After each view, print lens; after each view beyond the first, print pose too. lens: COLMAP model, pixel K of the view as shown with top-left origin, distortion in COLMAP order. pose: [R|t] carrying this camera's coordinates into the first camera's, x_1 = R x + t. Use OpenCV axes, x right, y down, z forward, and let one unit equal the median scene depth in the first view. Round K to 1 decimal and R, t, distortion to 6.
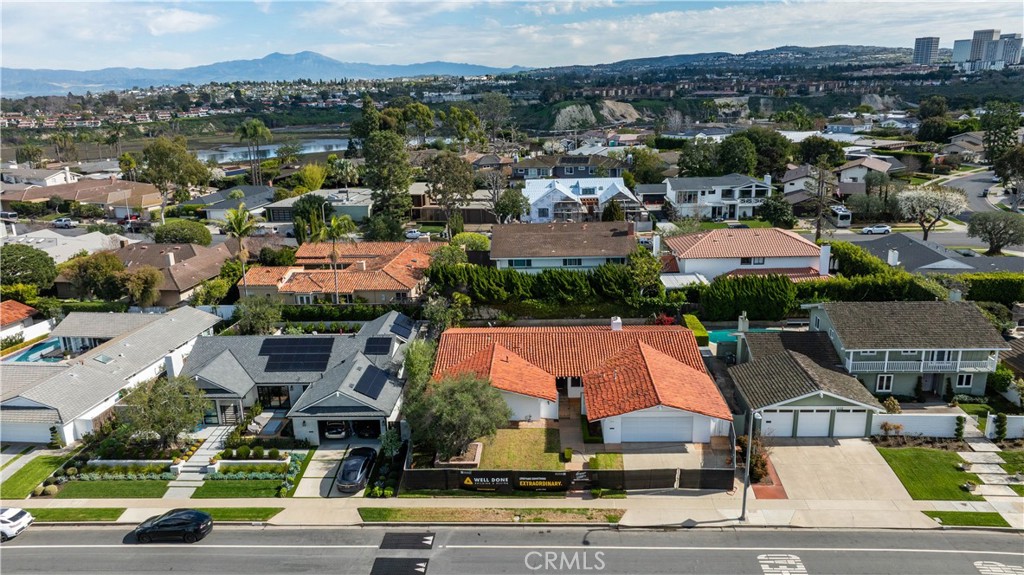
lens RADIAL K [[745.4, 0, 512.0], [0, 745.4, 287.5], [0, 0, 1]] dist [-0.069720, 0.081498]
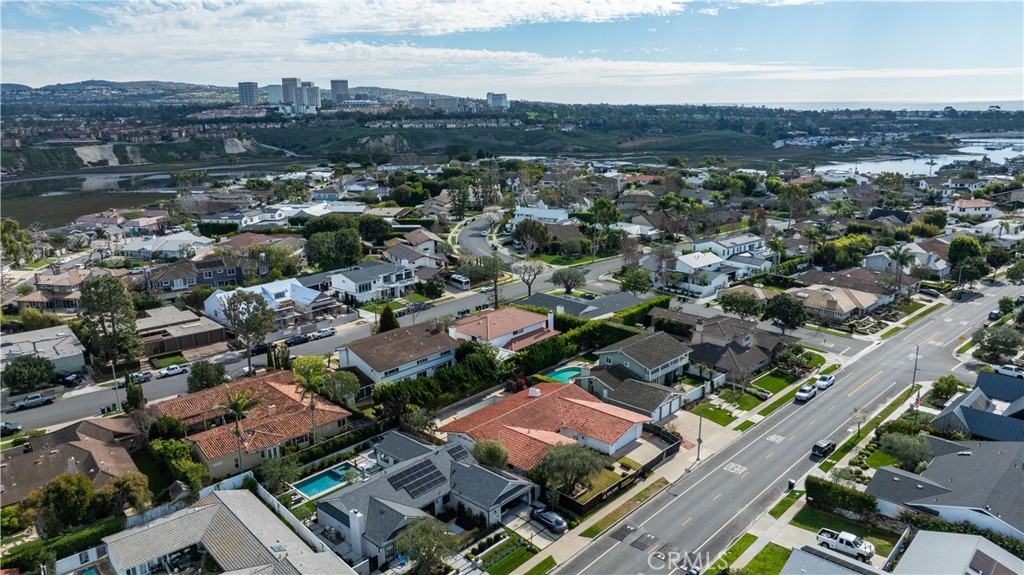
lens RADIAL K [[718.7, 0, 511.8], [0, 718.7, 289.5], [0, 0, 1]] dist [-0.060470, 0.072561]
pose [[0.654220, -0.176748, 0.735362, -0.877885], [0.201284, 0.977932, 0.055977, -0.234187], [-0.729028, 0.111395, 0.675359, -0.039183]]
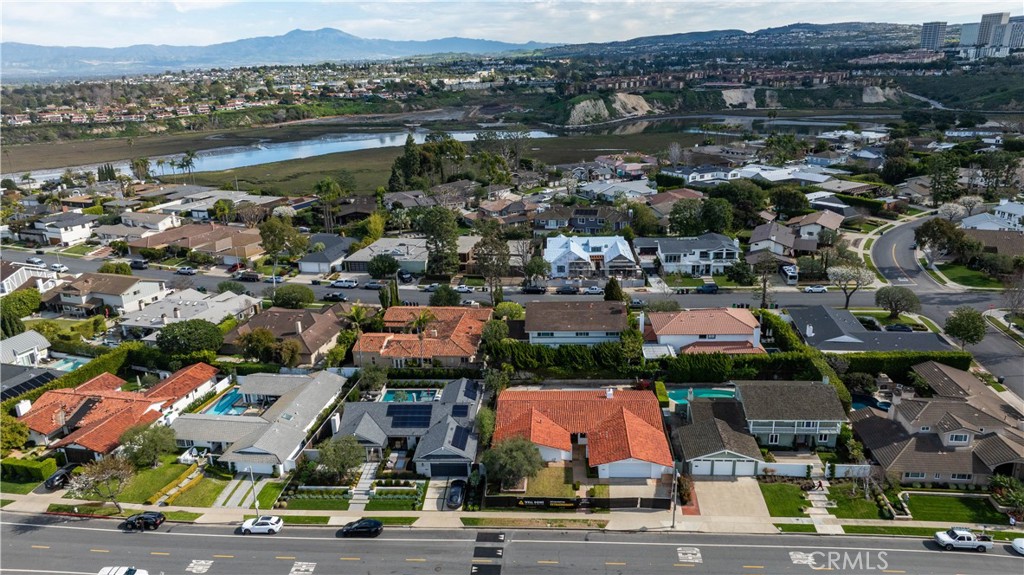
lens RADIAL K [[718.7, 0, 511.8], [0, 718.7, 289.5], [0, 0, 1]] dist [-0.060470, 0.072561]
pose [[0.999763, 0.003522, -0.021470, -0.029406], [-0.002643, 0.999162, 0.040836, -0.202137], [0.021596, -0.040769, 0.998935, -0.438849]]
